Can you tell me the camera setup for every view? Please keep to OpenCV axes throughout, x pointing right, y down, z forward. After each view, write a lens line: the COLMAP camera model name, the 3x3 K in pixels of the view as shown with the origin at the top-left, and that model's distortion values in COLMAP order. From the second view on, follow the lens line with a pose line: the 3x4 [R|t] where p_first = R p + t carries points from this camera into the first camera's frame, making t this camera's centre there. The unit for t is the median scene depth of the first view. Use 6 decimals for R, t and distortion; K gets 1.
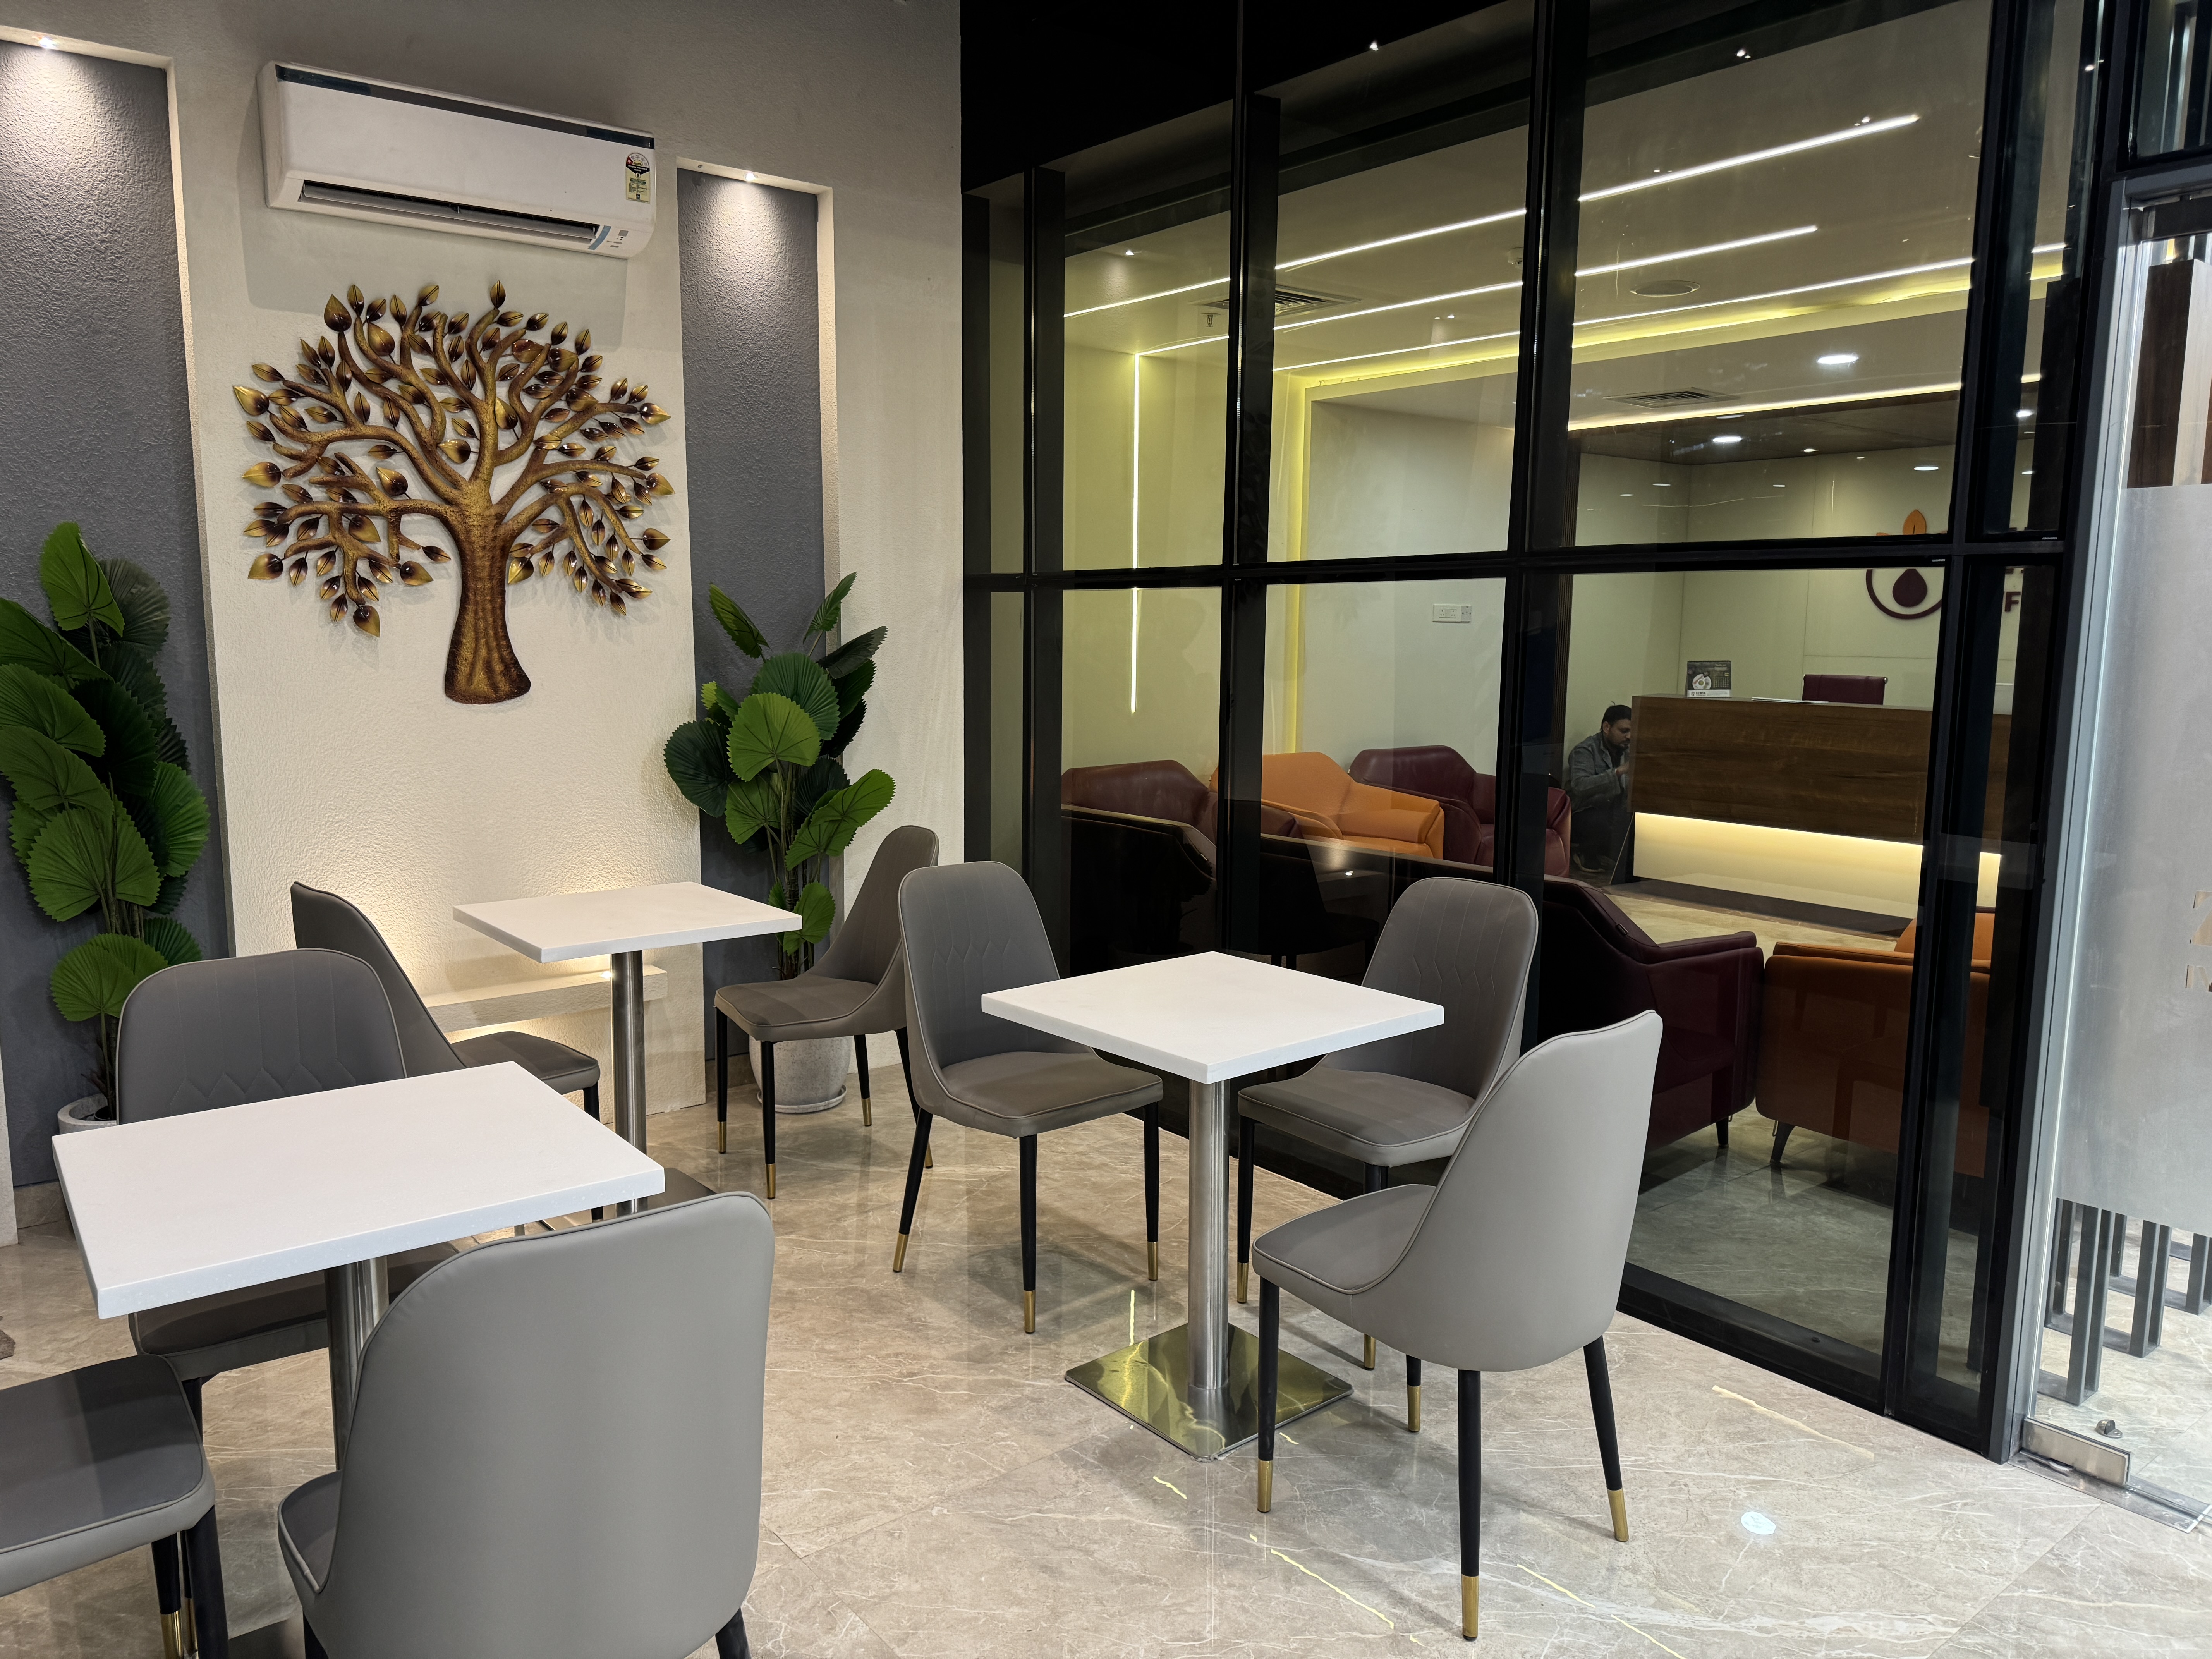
lens RADIAL K [[1573.5, 0, 1106.1], [0, 1573.5, 827.4], [0, 0, 1]] dist [-0.000994, -0.000240]
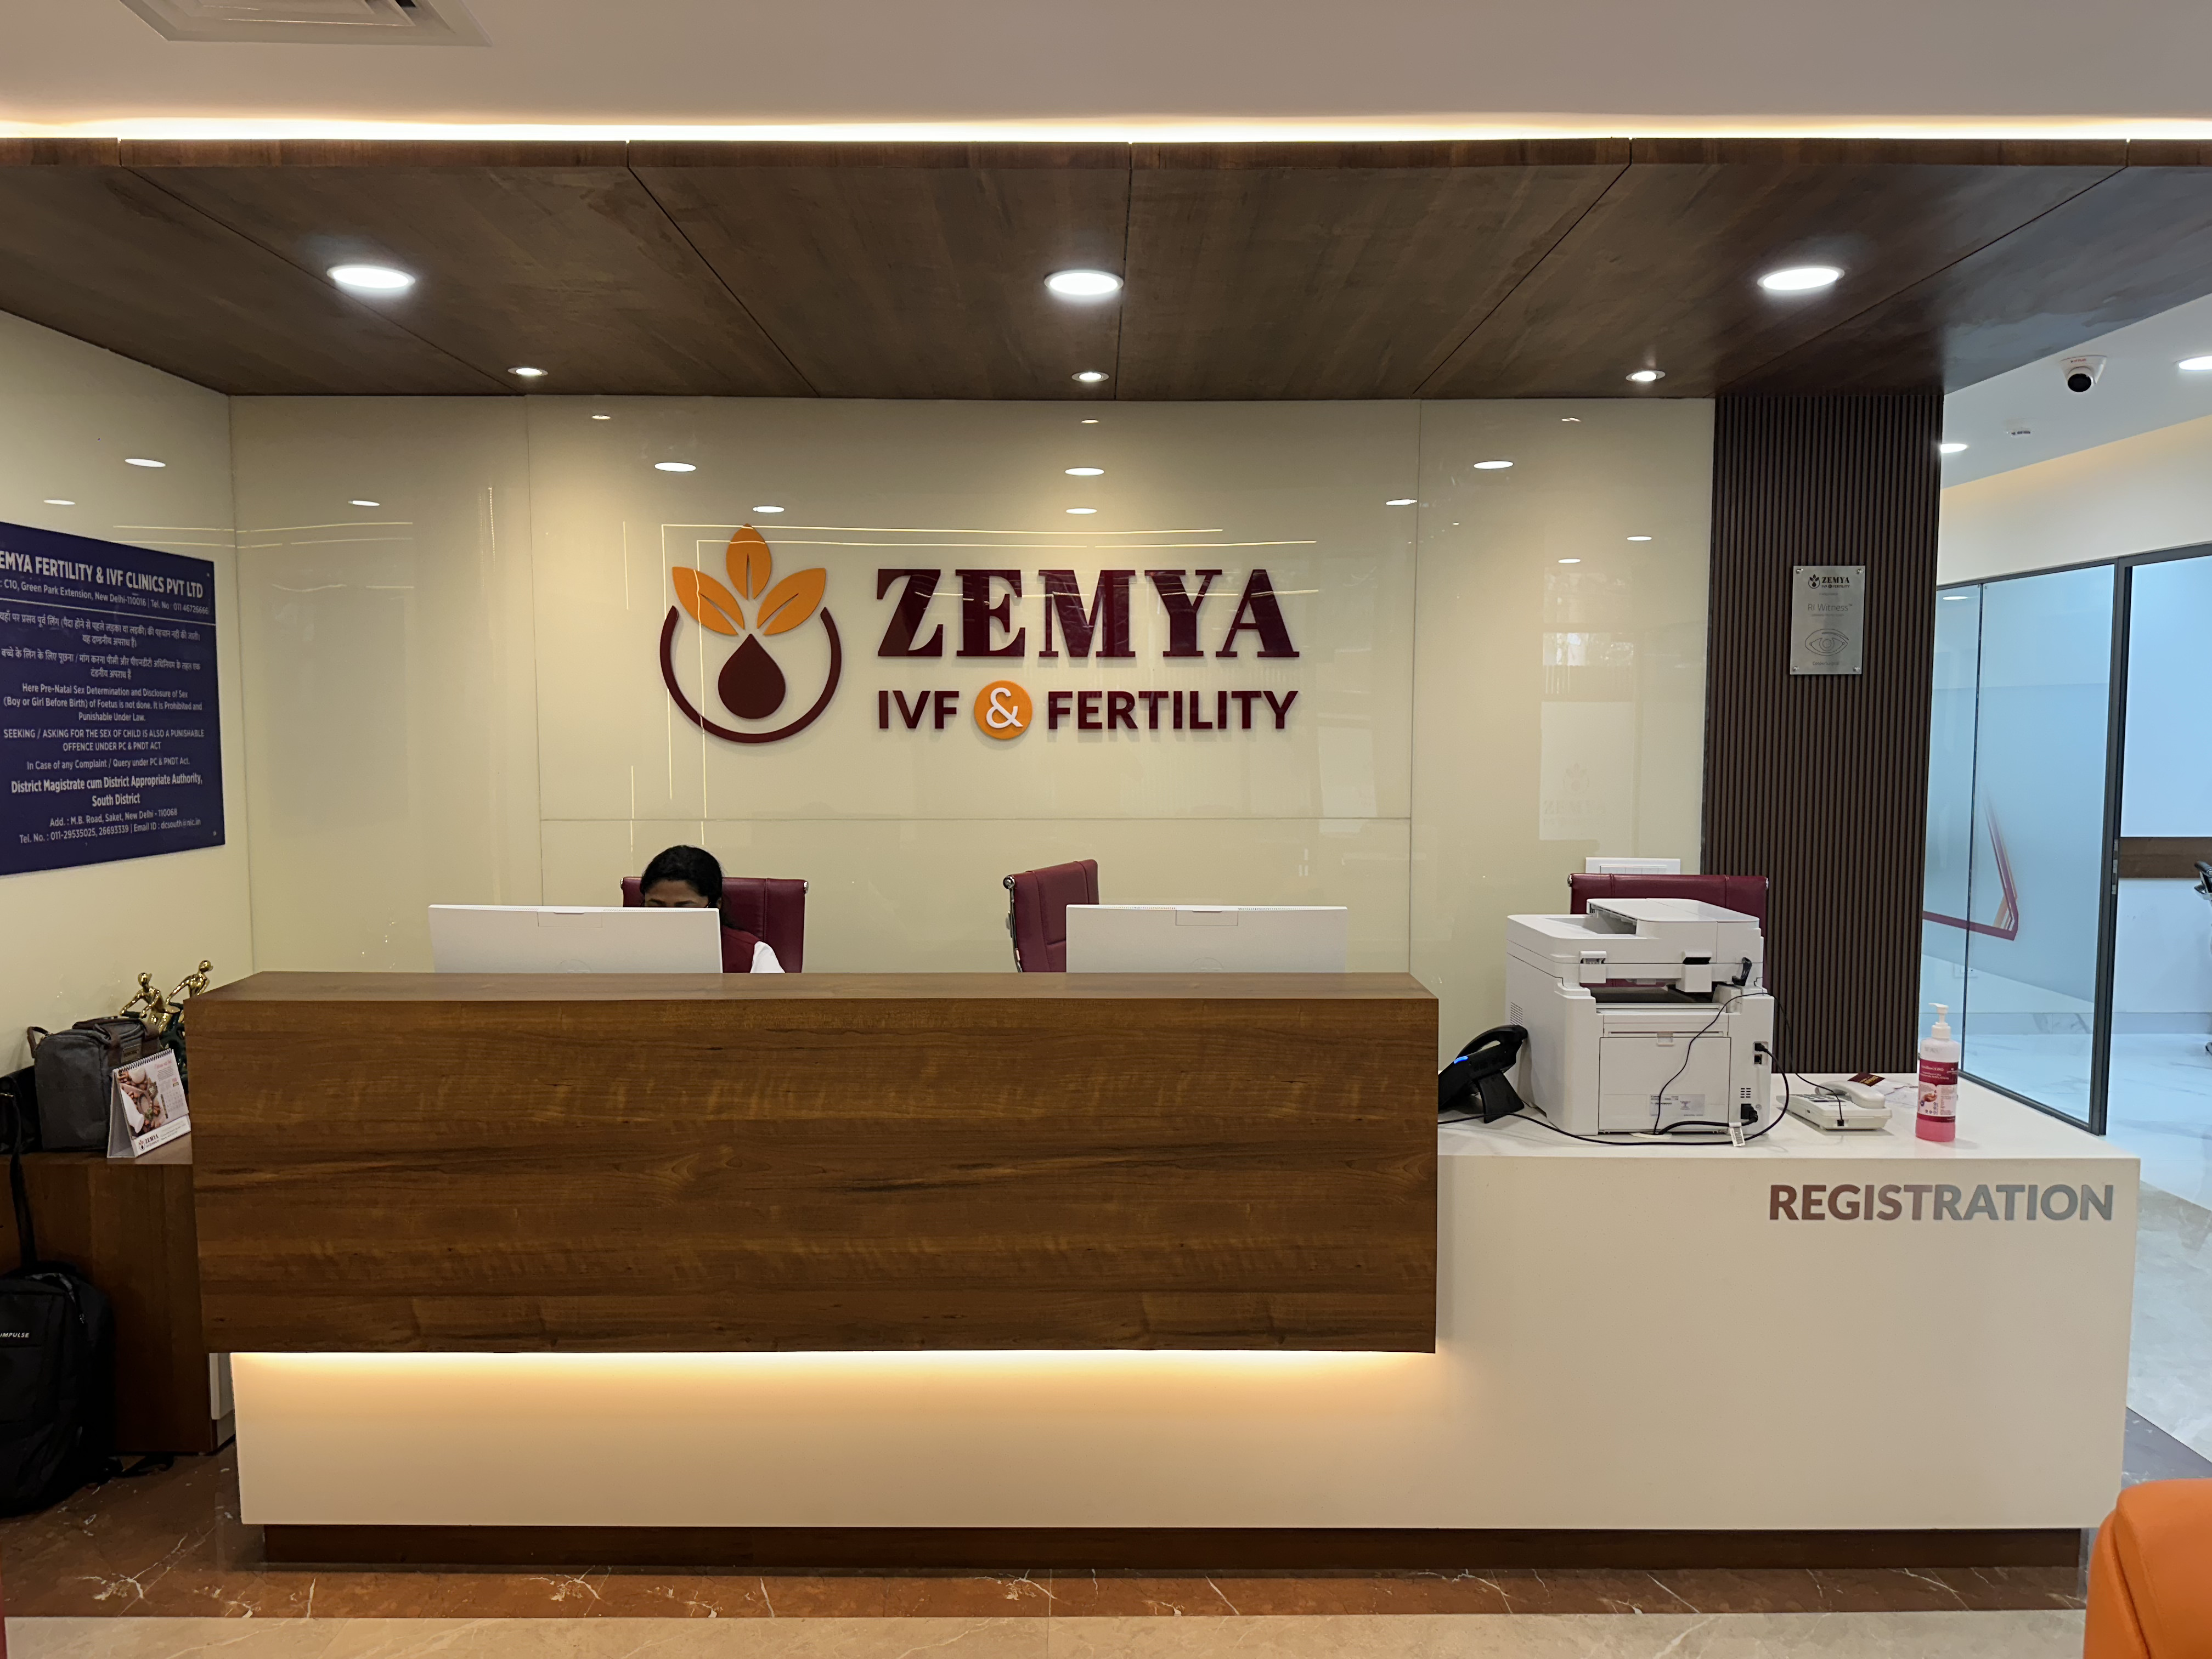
lens RADIAL K [[1542.3, 0, 1106.0], [0, 1542.3, 835.0], [0, 0, 1]] dist [-0.001132, -0.000290]
pose [[0.619813, -0.065683, 0.781996, 0.228673], [0.114256, 0.993426, -0.007118, -0.102333], [-0.776388, 0.093760, 0.623243, 0.718705]]
